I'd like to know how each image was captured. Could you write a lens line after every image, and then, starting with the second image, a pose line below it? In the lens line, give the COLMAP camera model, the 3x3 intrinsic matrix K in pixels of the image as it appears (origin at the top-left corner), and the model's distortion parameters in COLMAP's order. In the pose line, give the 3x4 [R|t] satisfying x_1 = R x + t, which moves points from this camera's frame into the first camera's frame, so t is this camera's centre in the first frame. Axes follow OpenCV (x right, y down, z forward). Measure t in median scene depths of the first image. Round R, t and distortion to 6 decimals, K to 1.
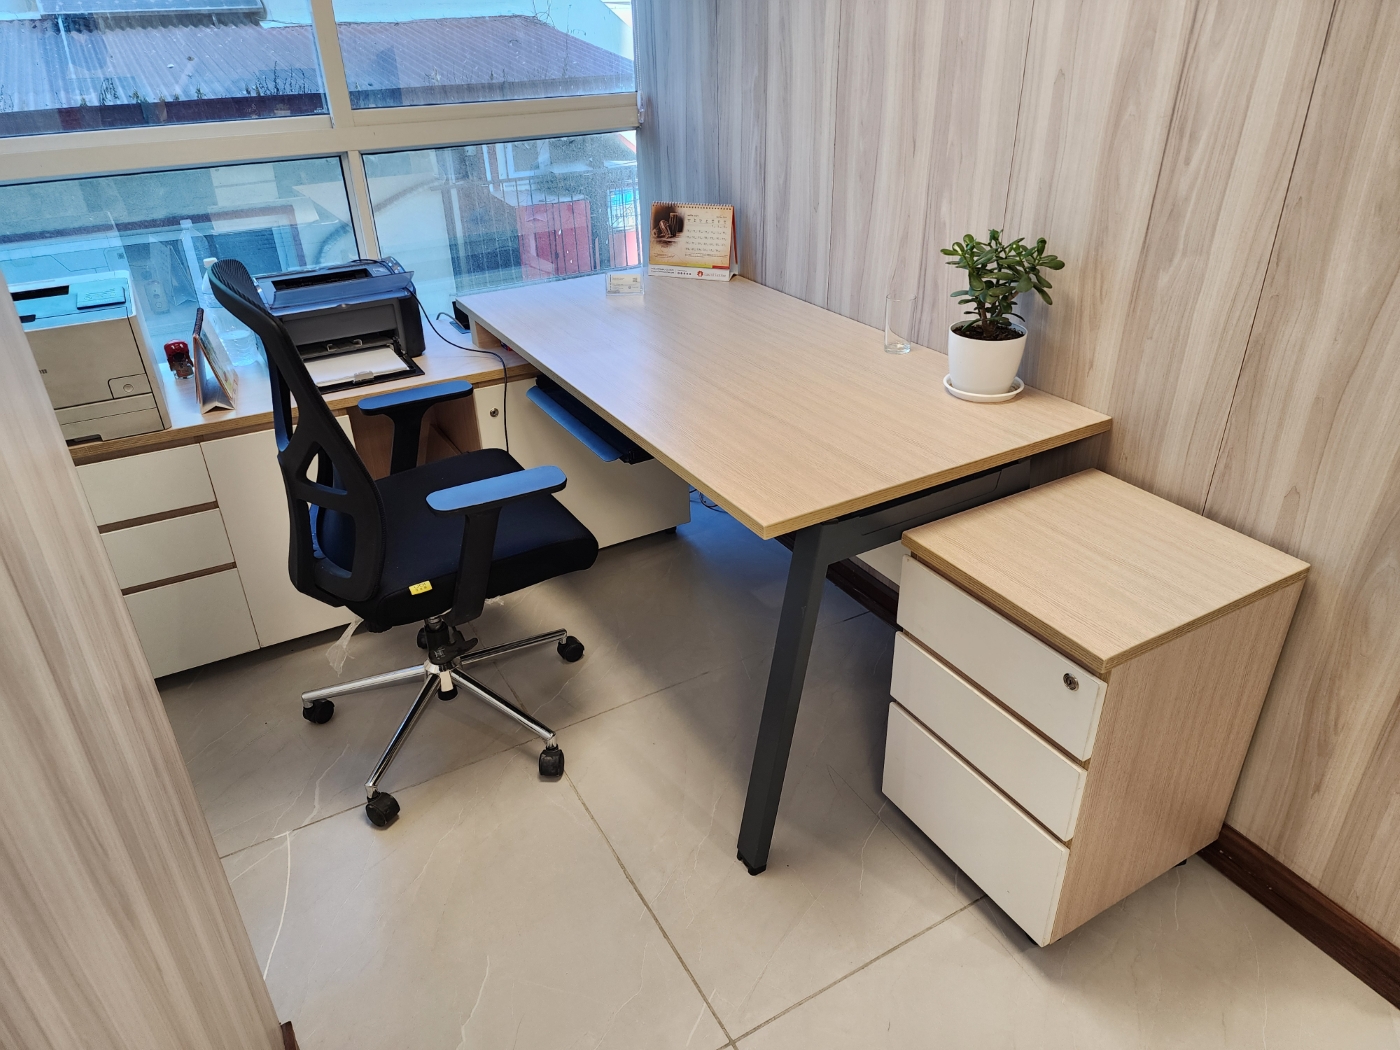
lens RADIAL K [[940.9, 0, 700.0], [0, 940.9, 525.0], [0, 0, 1]] dist [-0.001449, 0.002202]
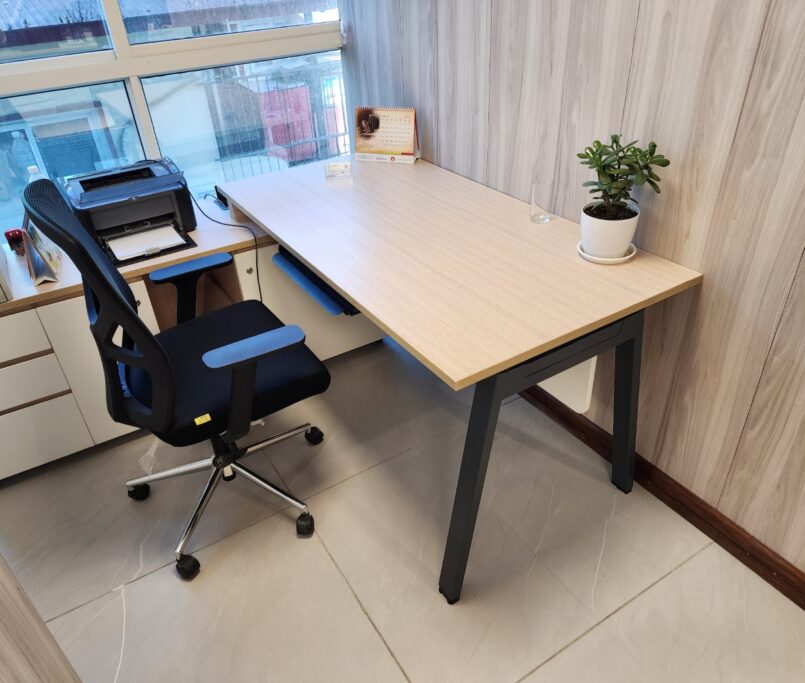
lens RADIAL K [[602.6, 0, 402.5], [0, 602.6, 341.5], [0, 0, 1]] dist [0.004988, -0.011175]
pose [[0.998999, -0.042060, 0.015214, -0.012511], [0.040455, 0.994775, 0.093730, -0.100524], [-0.019077, -0.093020, 0.995481, 0.110953]]
